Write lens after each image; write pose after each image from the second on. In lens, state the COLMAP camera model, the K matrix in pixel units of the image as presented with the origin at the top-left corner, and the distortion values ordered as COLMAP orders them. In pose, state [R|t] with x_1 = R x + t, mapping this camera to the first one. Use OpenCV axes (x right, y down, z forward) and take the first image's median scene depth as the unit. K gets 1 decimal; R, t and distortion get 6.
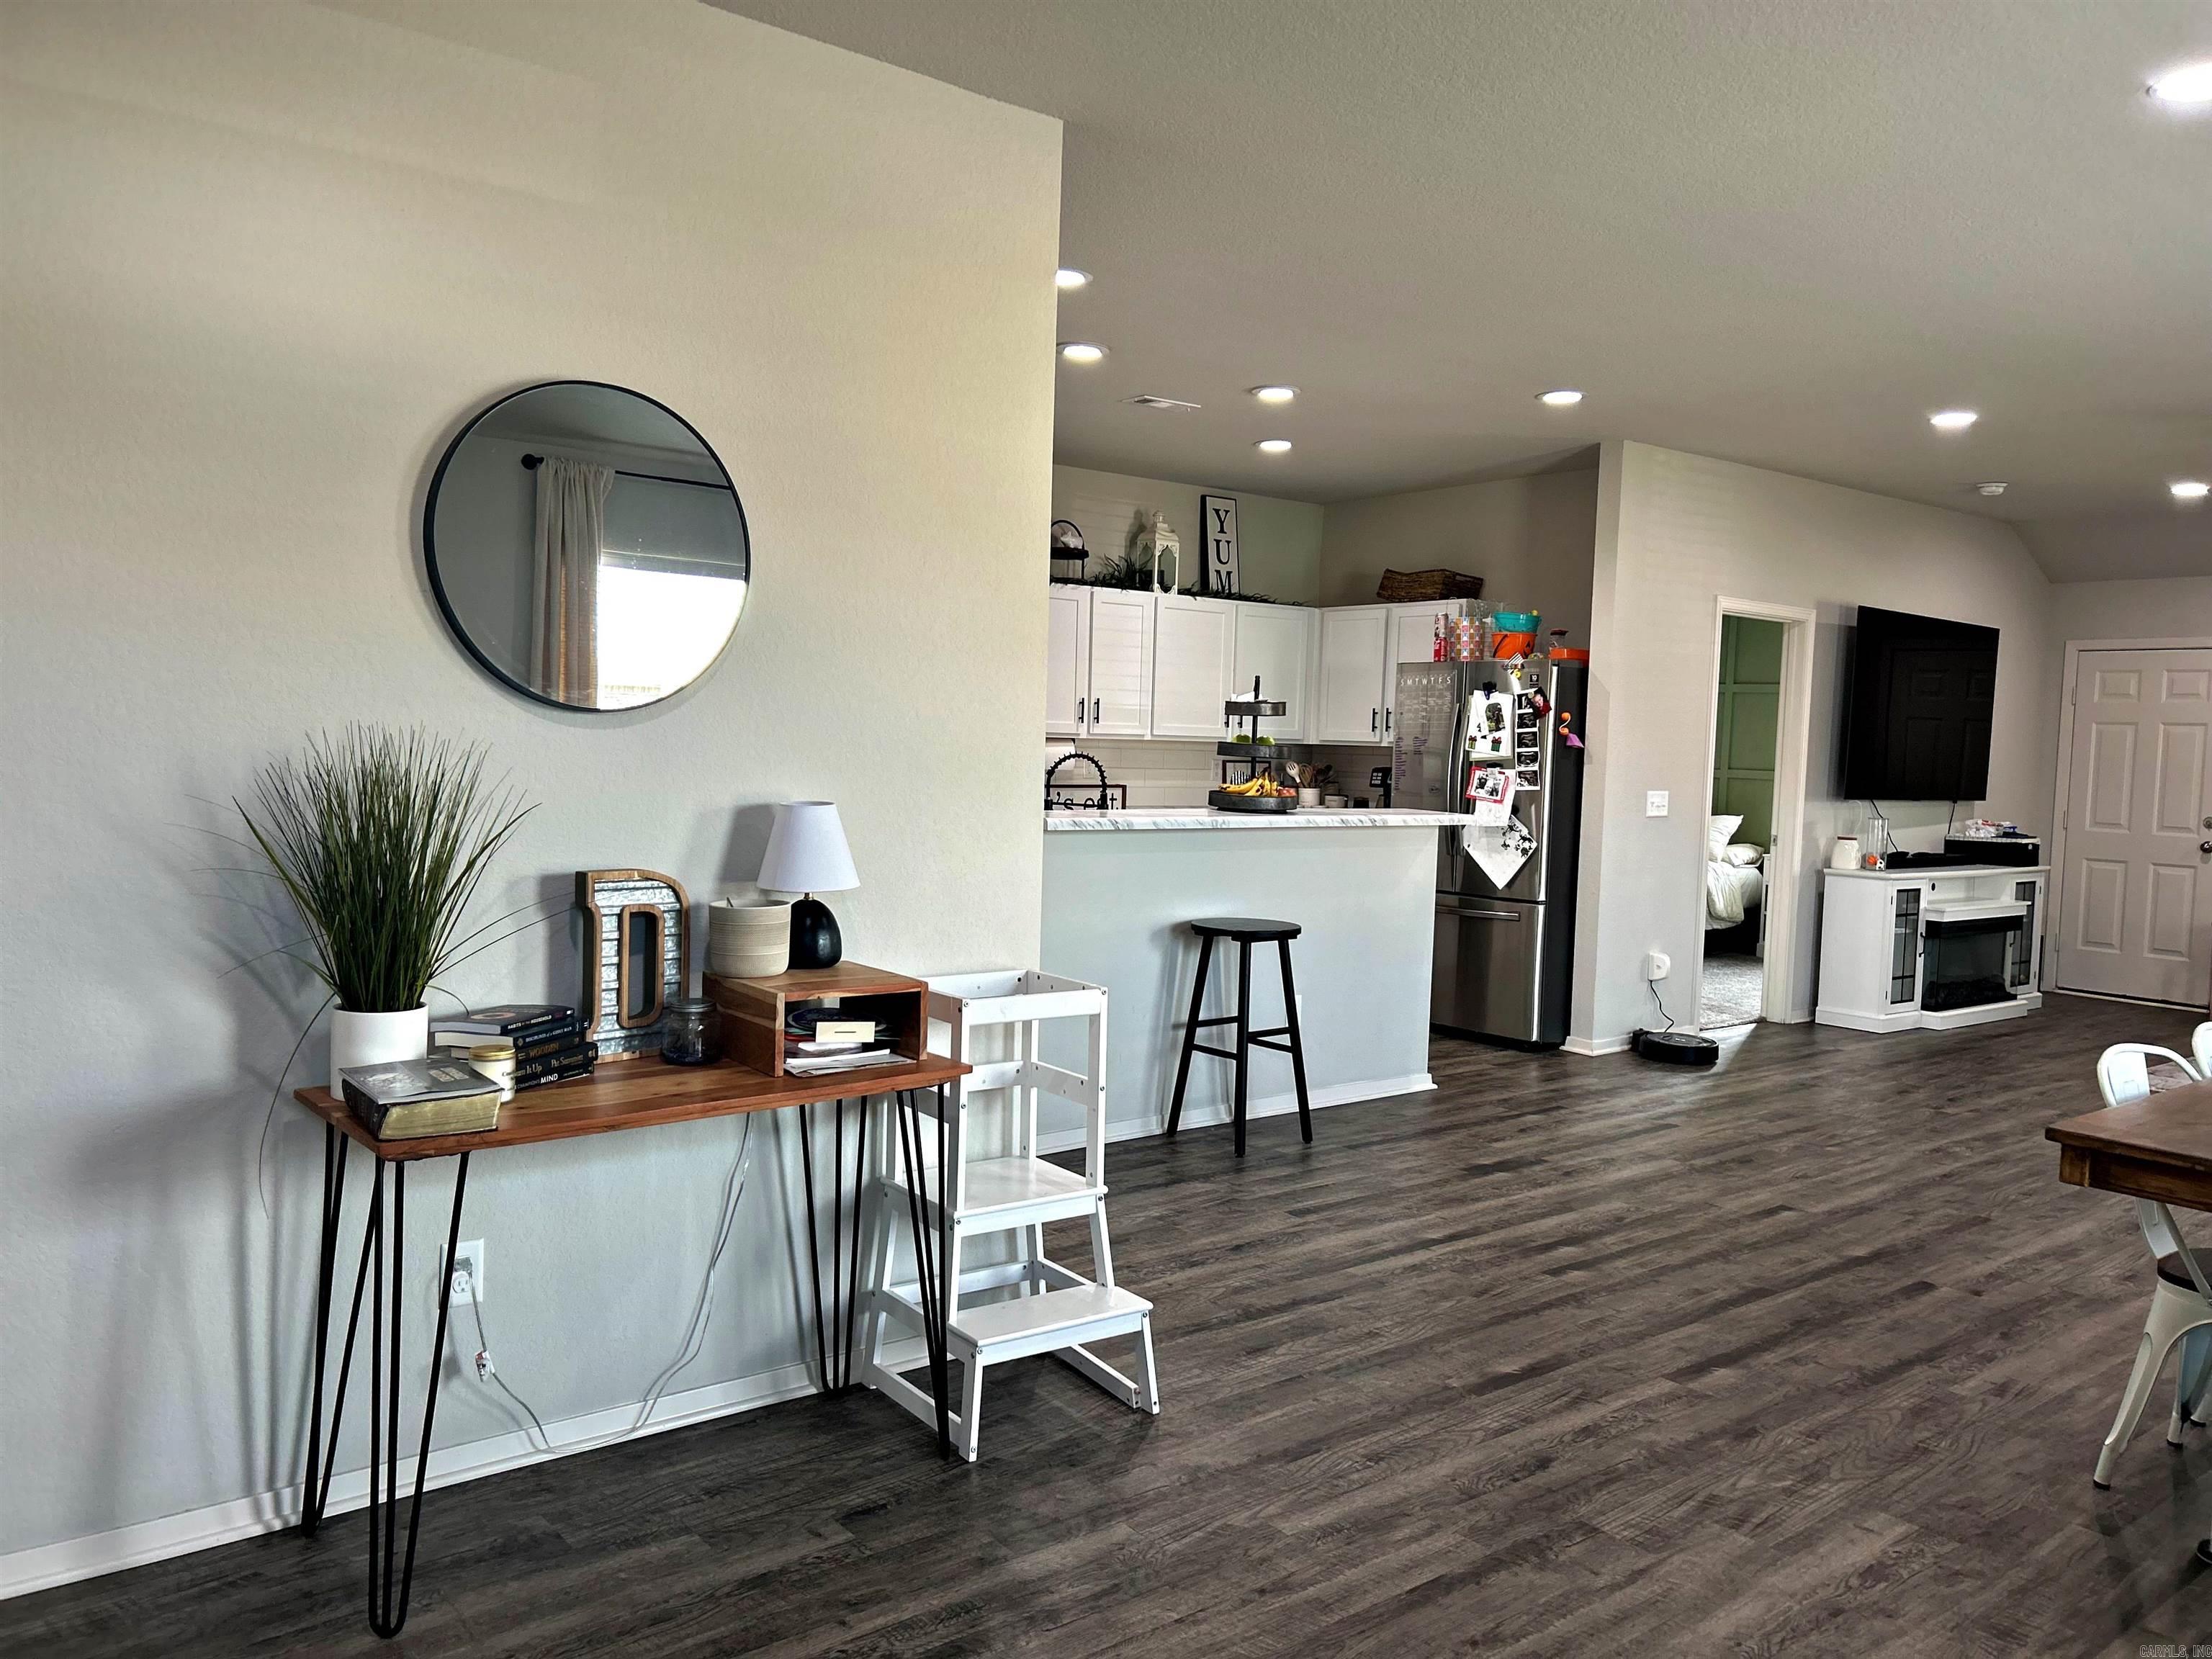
lens RADIAL K [[1656.2, 0, 1103.2], [0, 1656.2, 831.1], [0, 0, 1]] dist [0.064502, -0.074412]
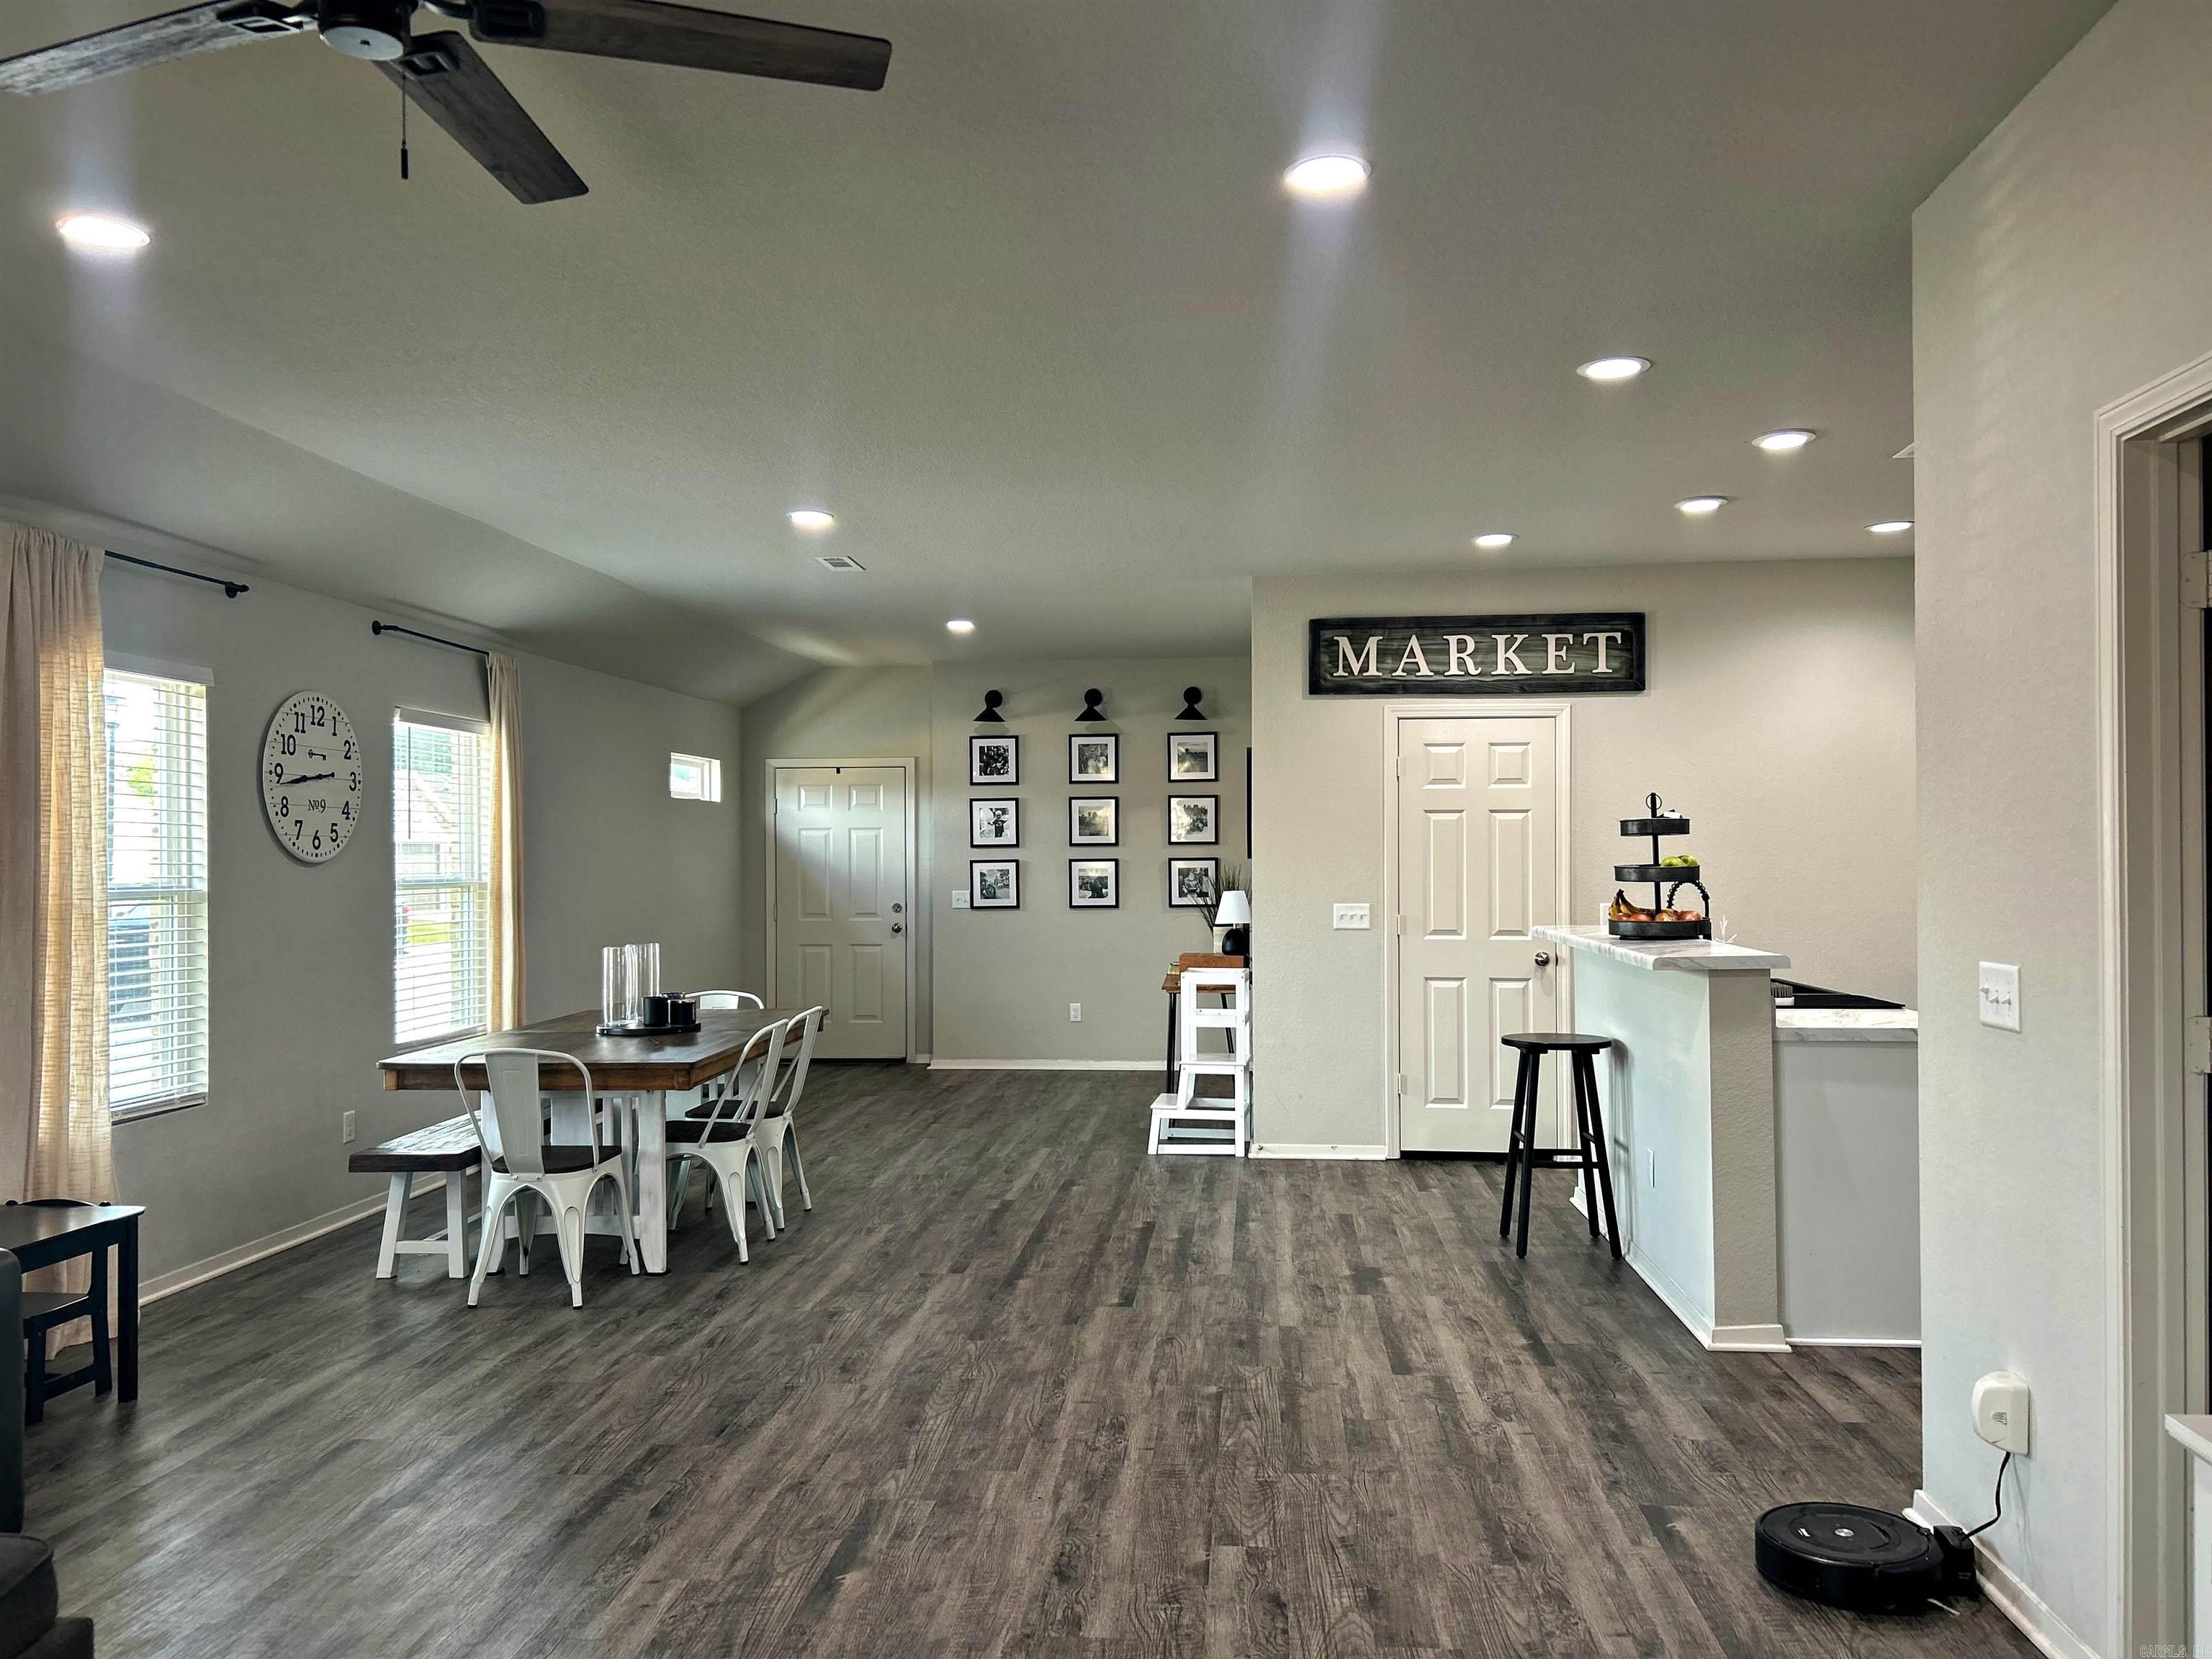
lens RADIAL K [[1656.2, 0, 1113.6], [0, 1656.2, 834.6], [0, 0, 1]] dist [0.064502, -0.074412]
pose [[-0.688919, -0.037232, -0.723882, 1.300763], [-0.057017, 0.998369, 0.002913, -0.072976], [0.722593, 0.043280, -0.689918, 1.888543]]
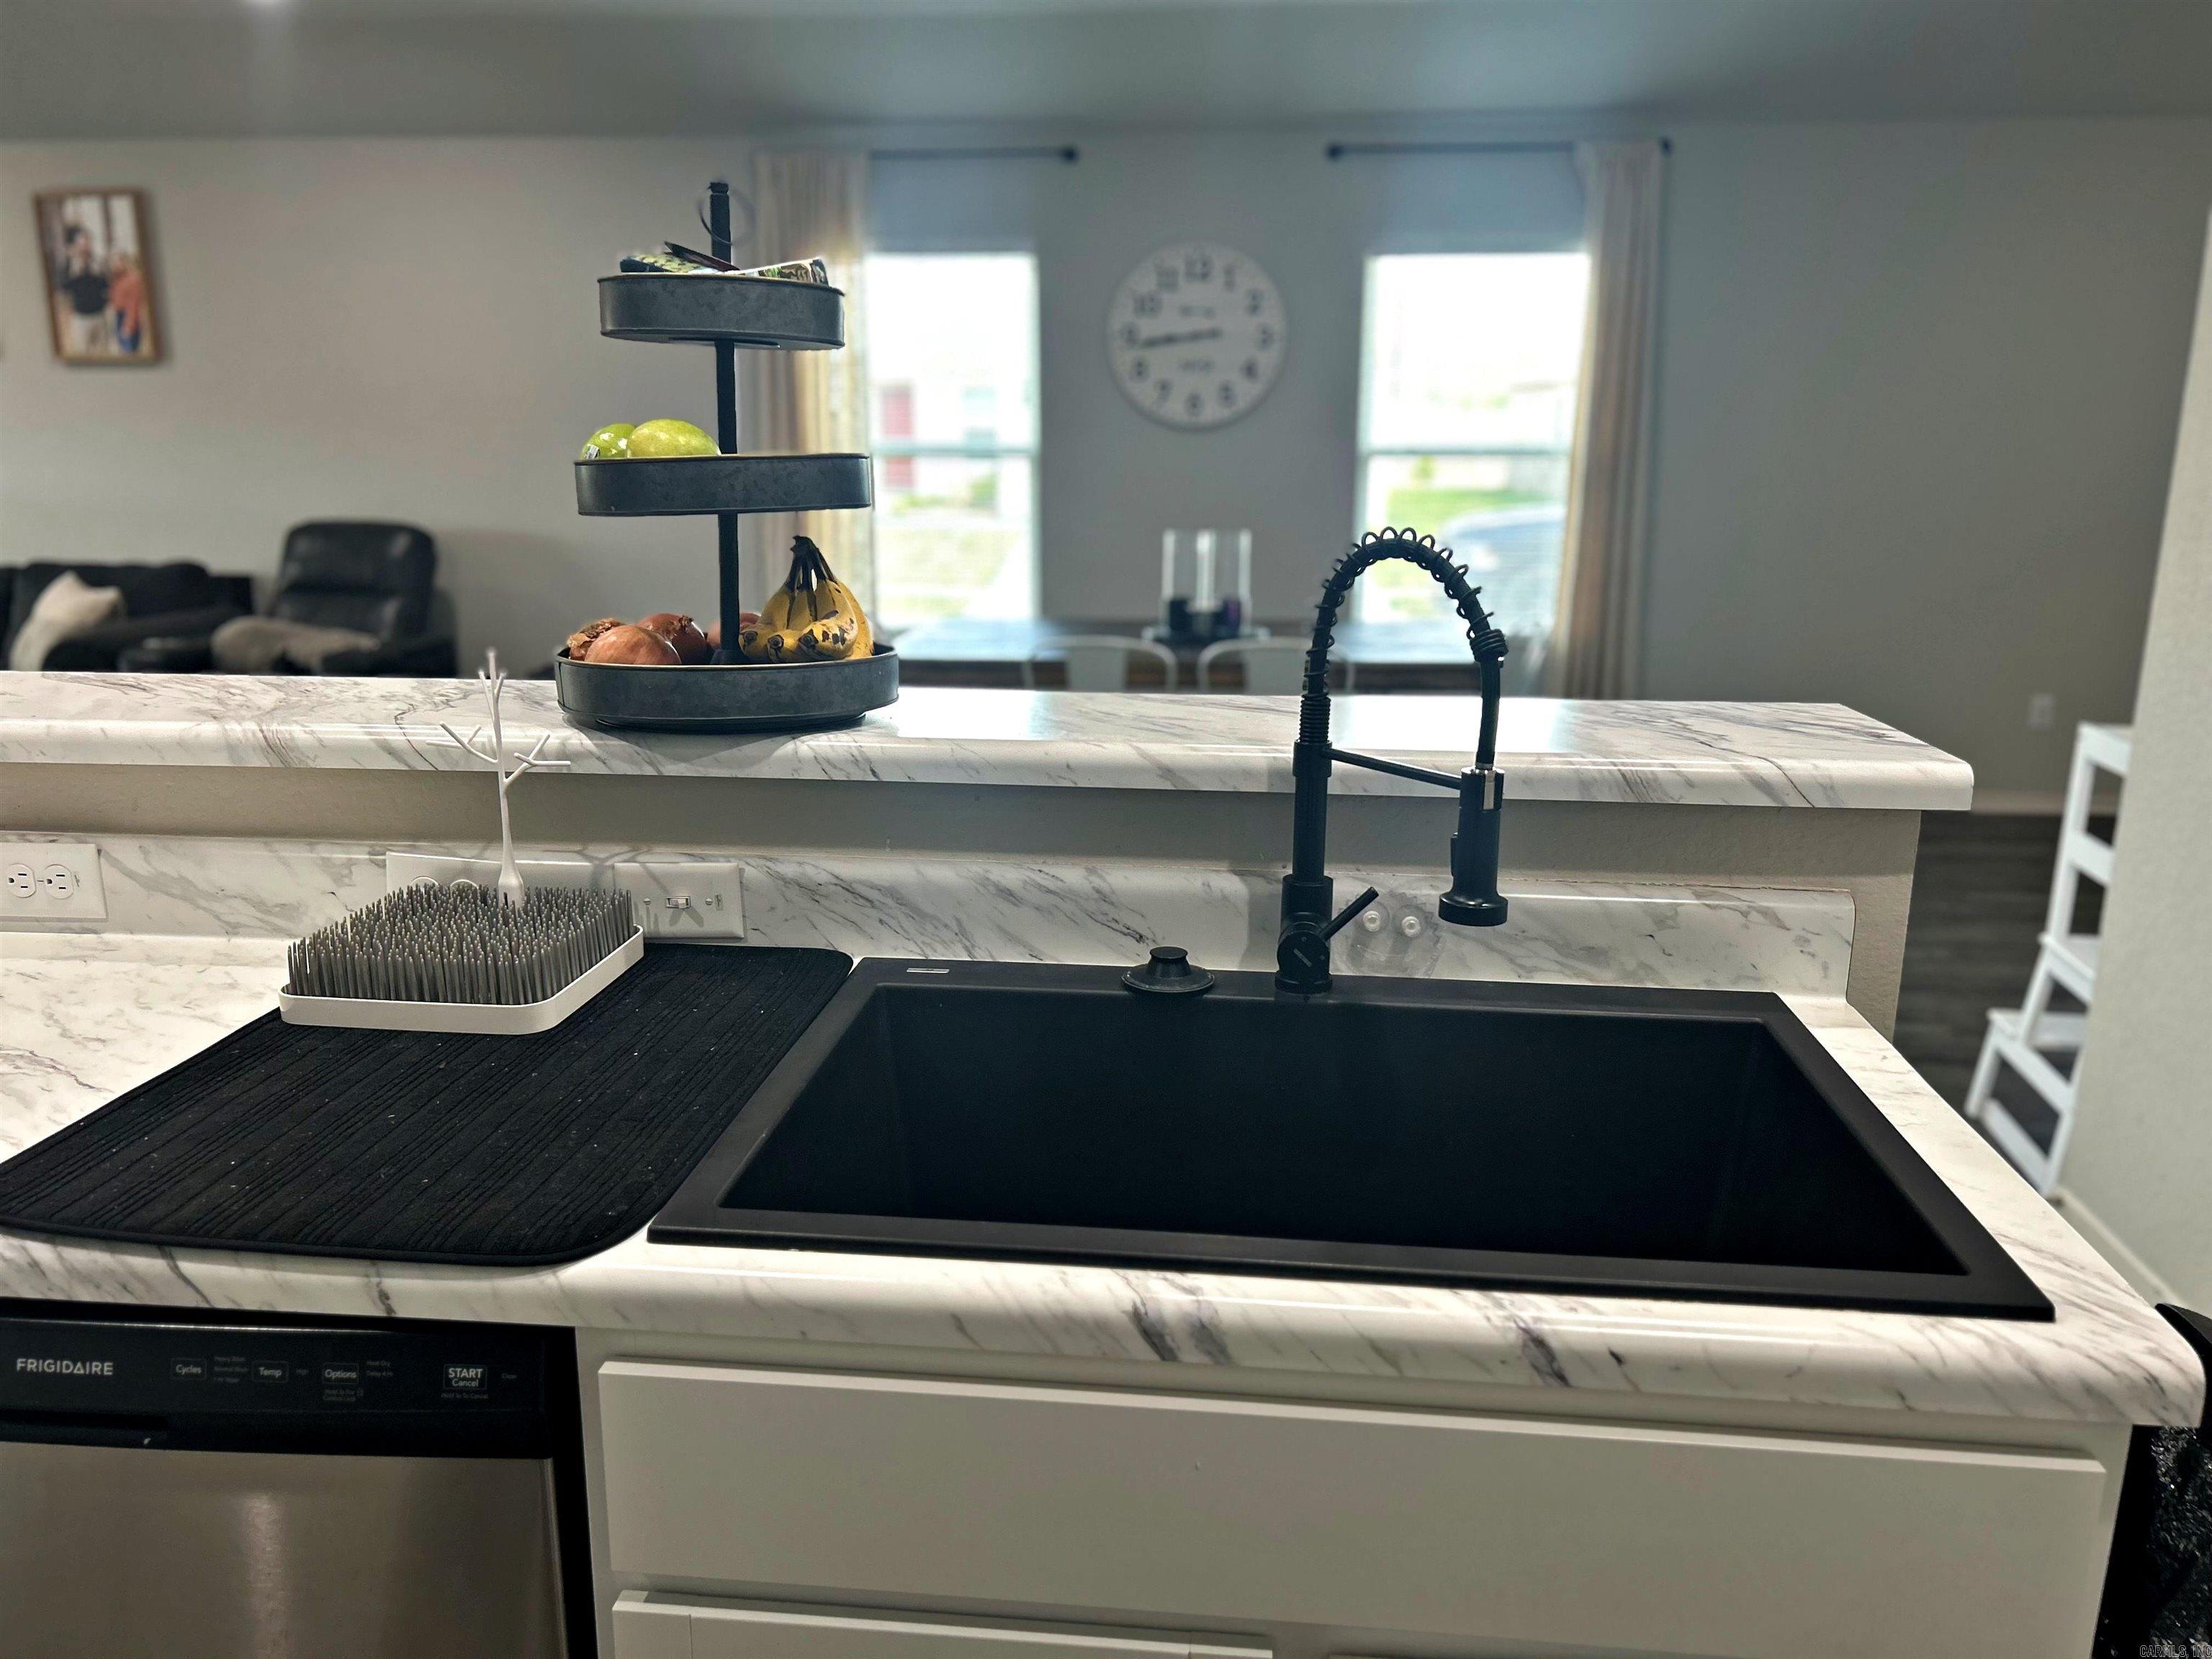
lens RADIAL K [[1656.2, 0, 1100.4], [0, 1656.2, 831.7], [0, 0, 1]] dist [0.064502, -0.074412]
pose [[-0.710956, -0.195124, 0.675625, -0.181316], [0.016814, 0.955745, 0.293717, -0.092194], [-0.703036, 0.220179, -0.676211, 1.509756]]
